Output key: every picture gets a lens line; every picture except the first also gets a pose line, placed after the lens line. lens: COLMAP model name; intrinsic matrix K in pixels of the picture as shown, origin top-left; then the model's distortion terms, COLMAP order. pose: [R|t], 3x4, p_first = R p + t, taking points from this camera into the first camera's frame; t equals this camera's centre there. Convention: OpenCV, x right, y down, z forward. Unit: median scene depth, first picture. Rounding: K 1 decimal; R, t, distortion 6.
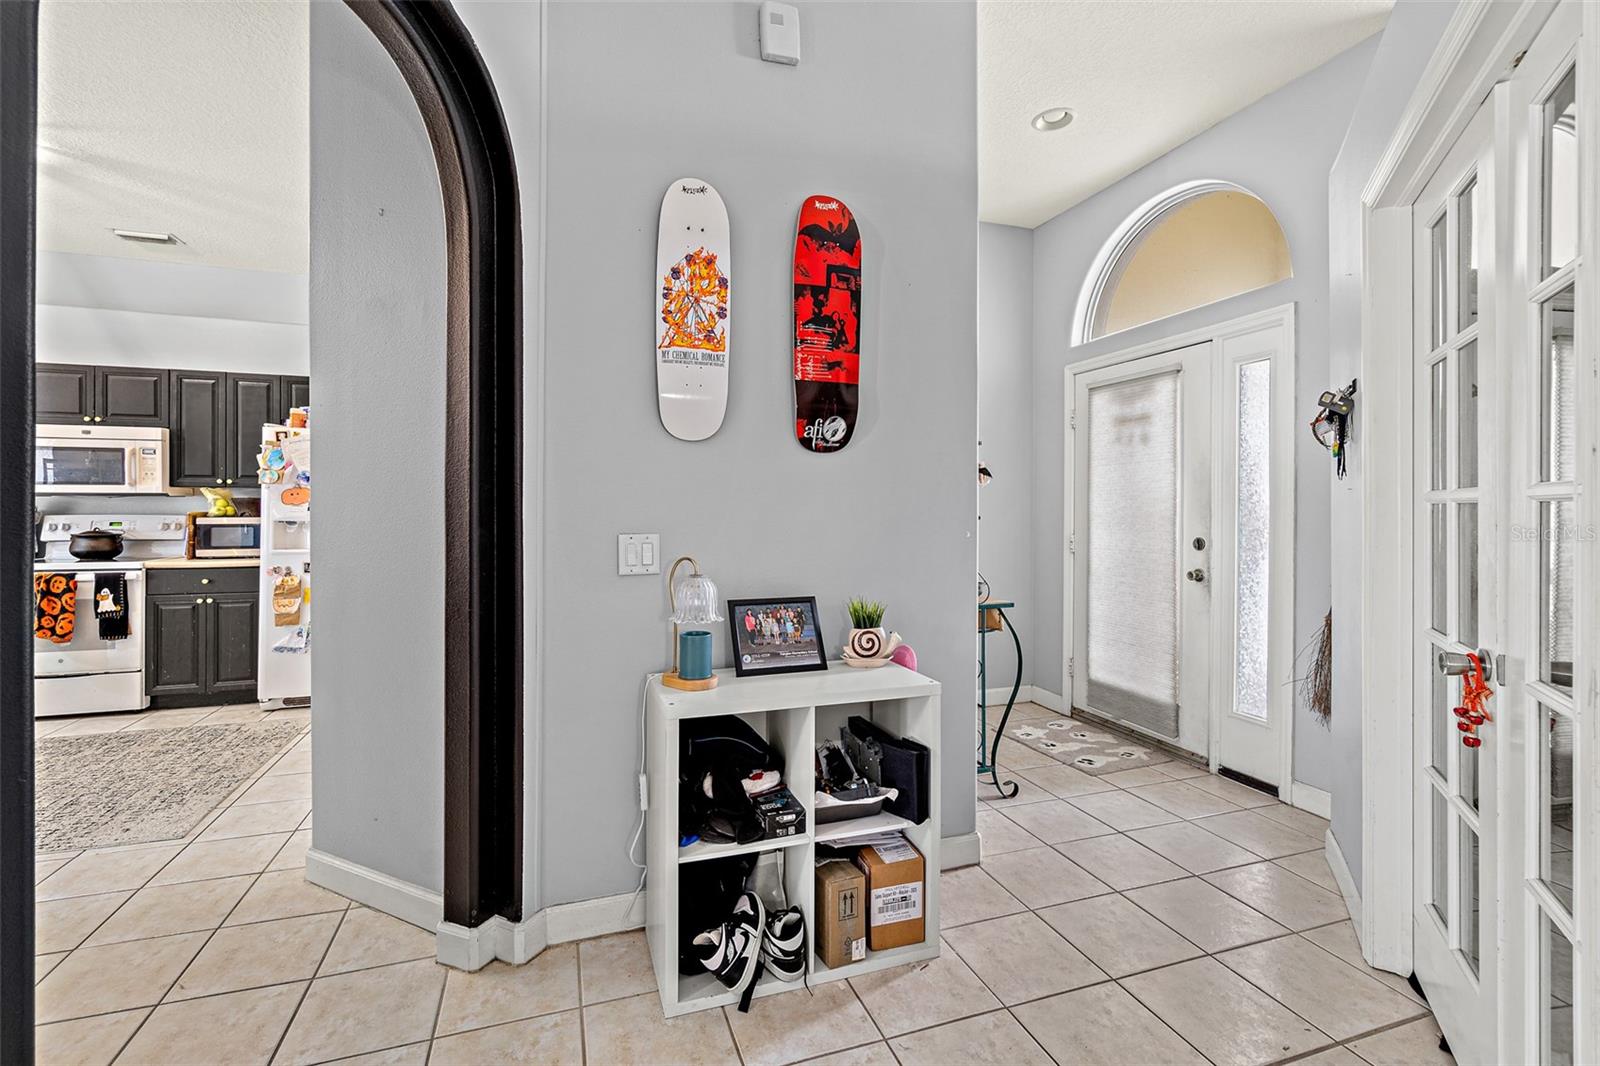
lens RADIAL K [[699.8, 0, 795.3], [0, 699.8, 516.3], [0, 0, 1]] dist [-0.001055, -0.000043]
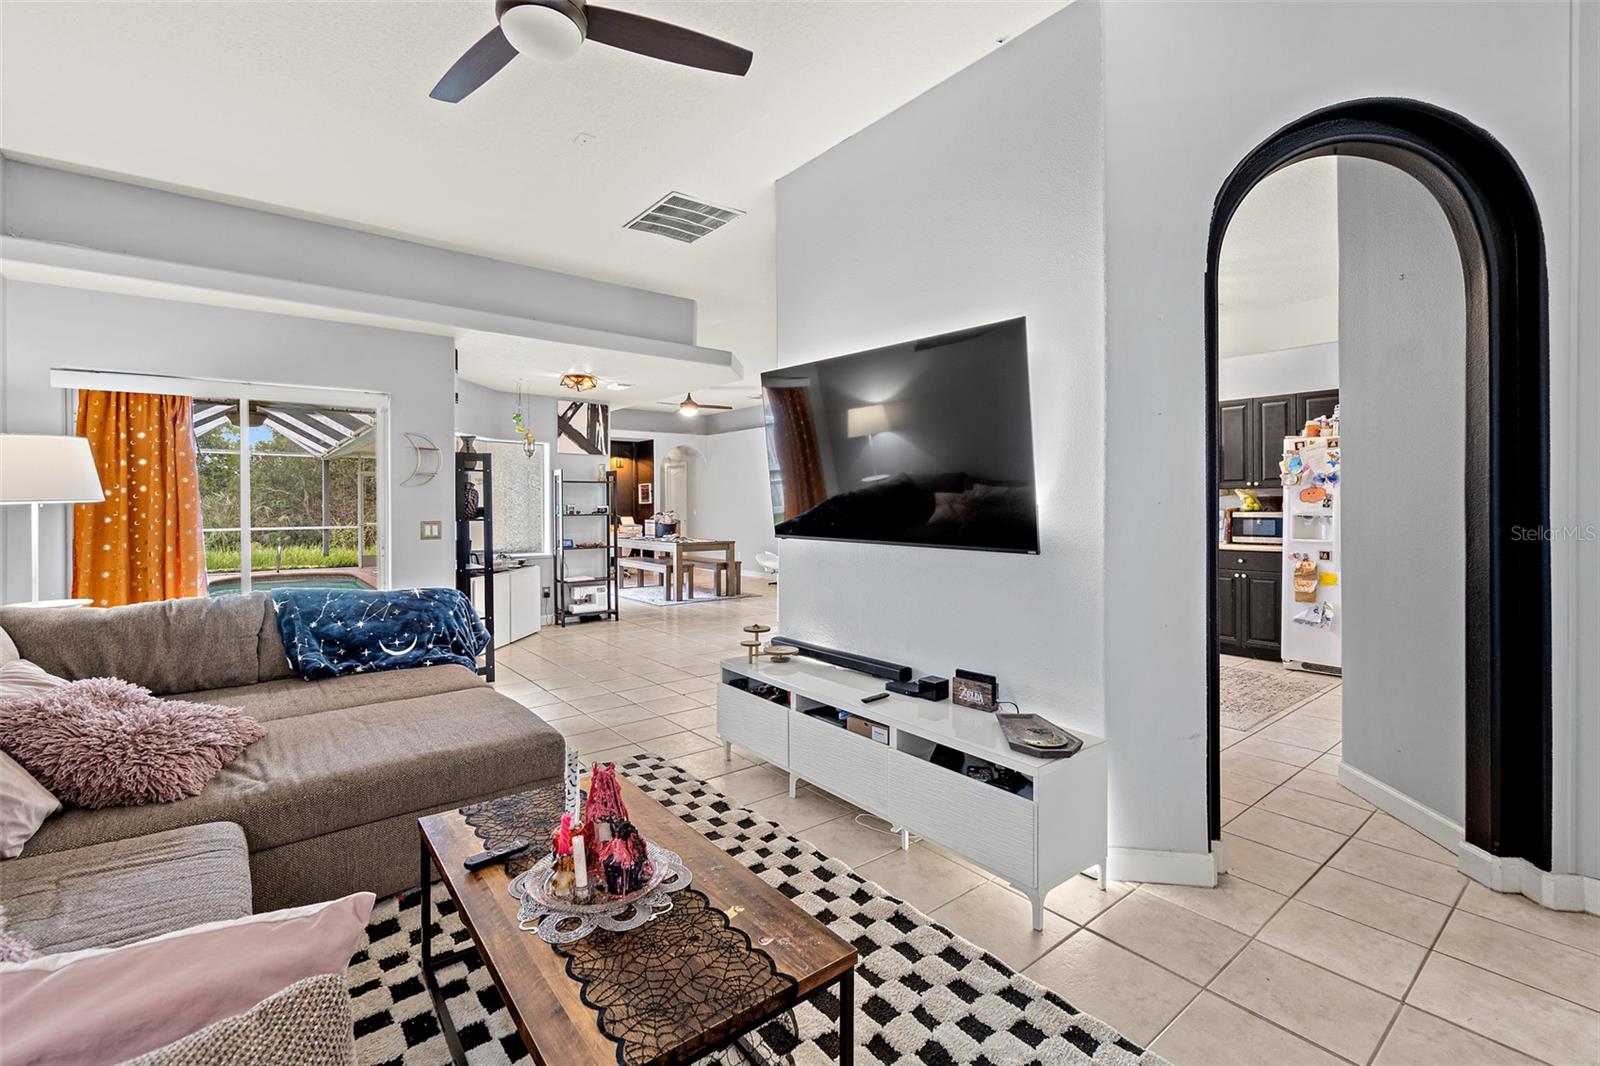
lens RADIAL K [[699.8, 0, 782.0], [0, 699.8, 501.5], [0, 0, 1]] dist [-0.001055, -0.000043]
pose [[0.321534, -0.007660, -0.946867, 0.125743], [-0.001520, 0.999962, -0.008606, -0.005825], [0.946897, 0.004206, 0.321511, -0.241816]]
